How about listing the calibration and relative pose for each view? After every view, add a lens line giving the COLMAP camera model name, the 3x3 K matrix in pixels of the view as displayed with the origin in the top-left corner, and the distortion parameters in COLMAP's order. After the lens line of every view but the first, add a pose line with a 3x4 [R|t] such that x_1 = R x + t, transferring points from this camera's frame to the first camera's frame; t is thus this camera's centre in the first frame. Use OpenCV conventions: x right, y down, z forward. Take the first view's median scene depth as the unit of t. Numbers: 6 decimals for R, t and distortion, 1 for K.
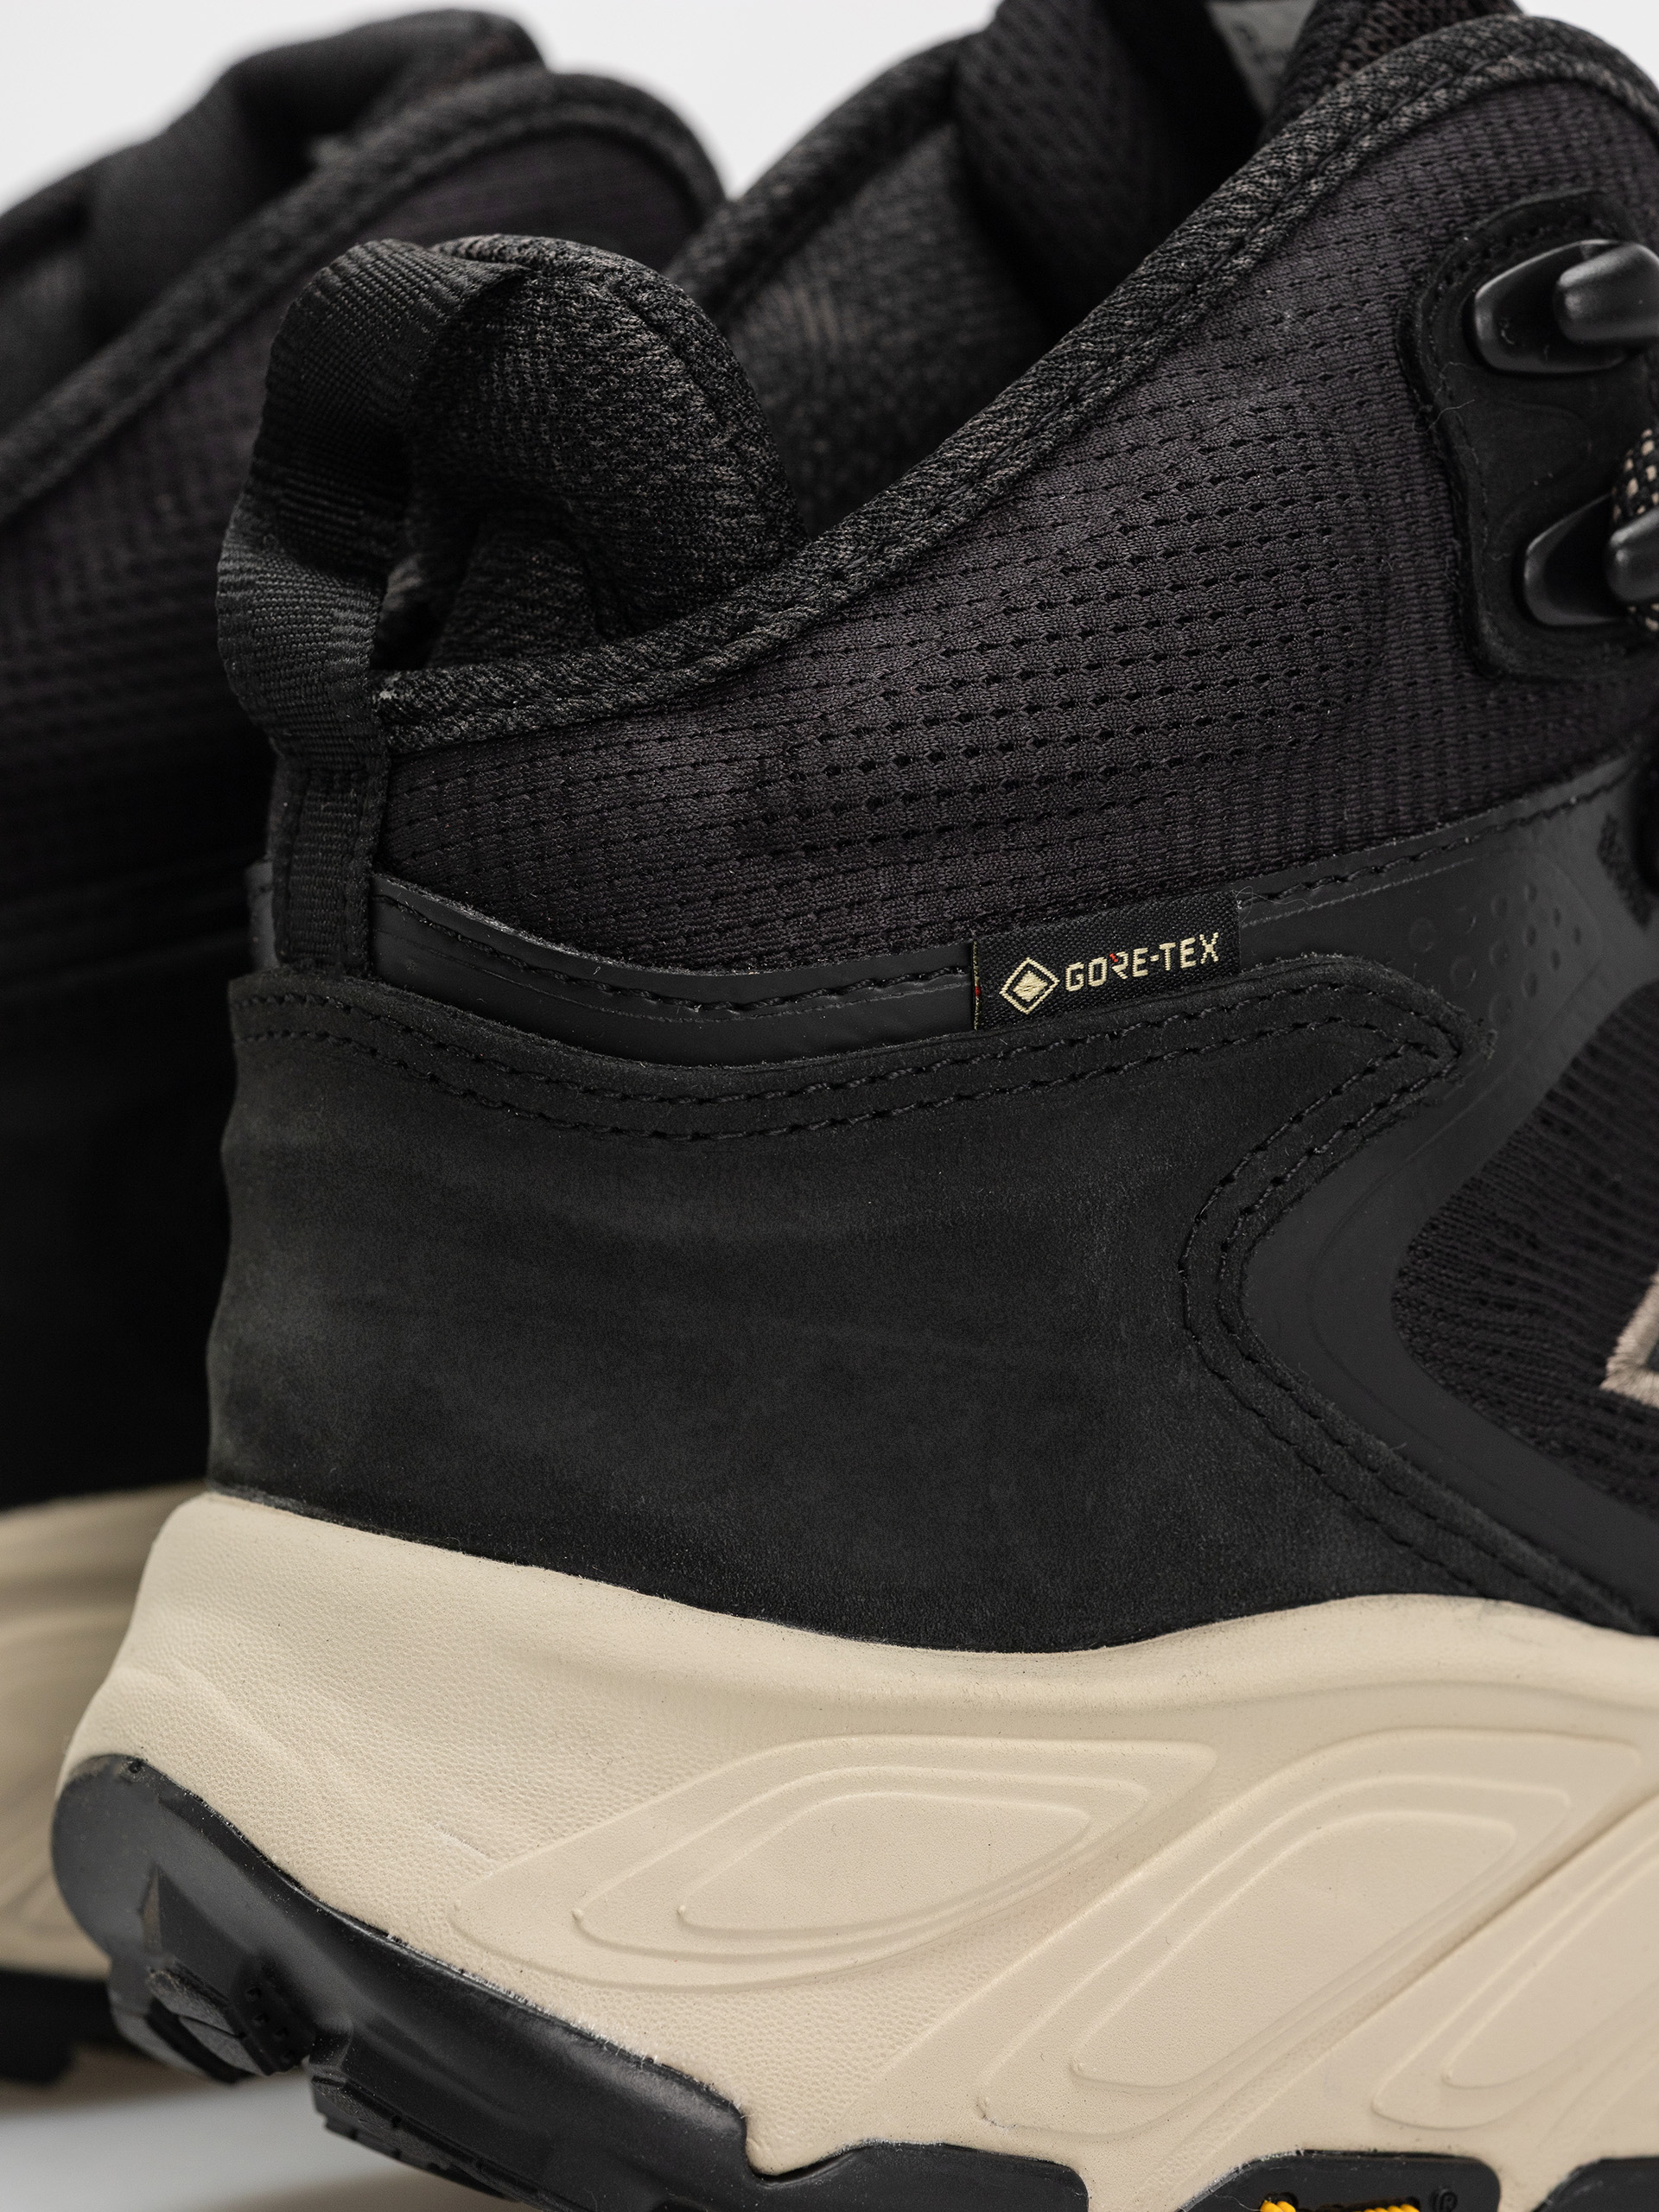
lens RADIAL K [[7258.4, 0, 829.5], [0, 7258.4, 1106.0], [0, 0, 1]] dist [0.161636, -1.335609]
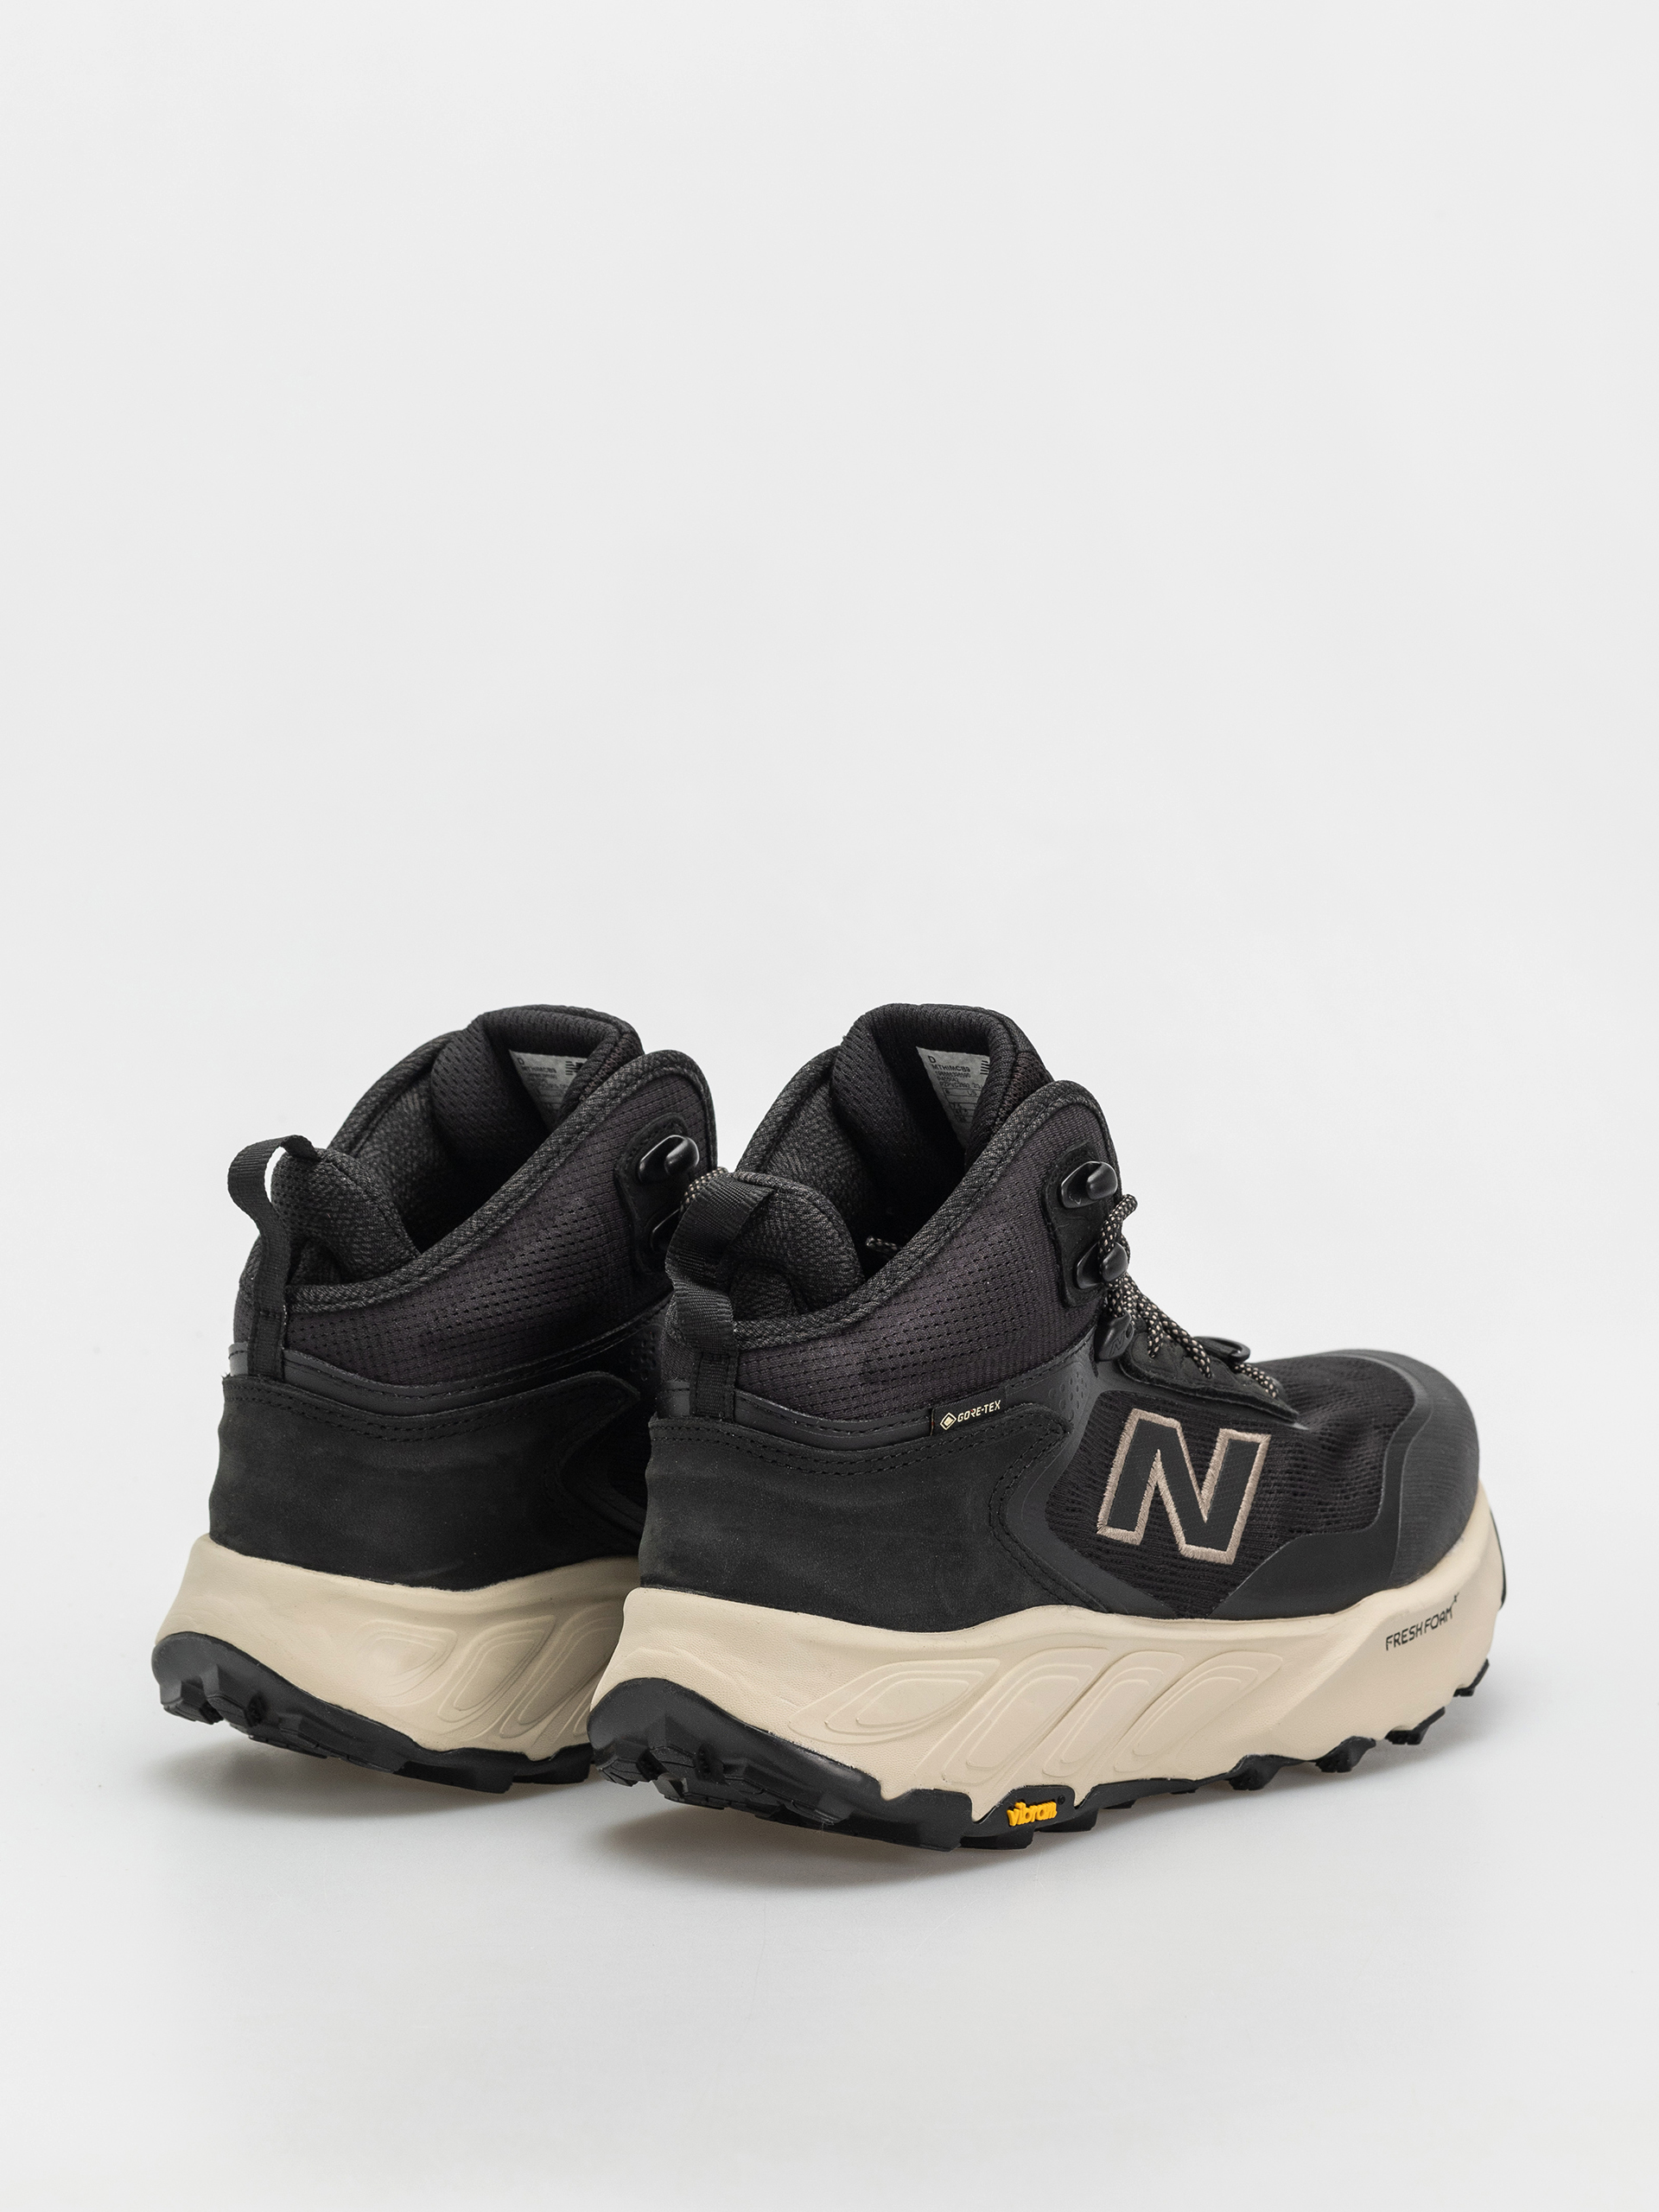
lens RADIAL K [[7258.4, 0, 829.5], [0, 7258.4, 1106.0], [0, 0, 1]] dist [0.161636, -1.335609]
pose [[0.961761, -0.025998, 0.272655, -0.864549], [0.015208, 0.999018, 0.041615, -0.280978], [-0.273469, -0.035877, 0.961211, -1.978367]]
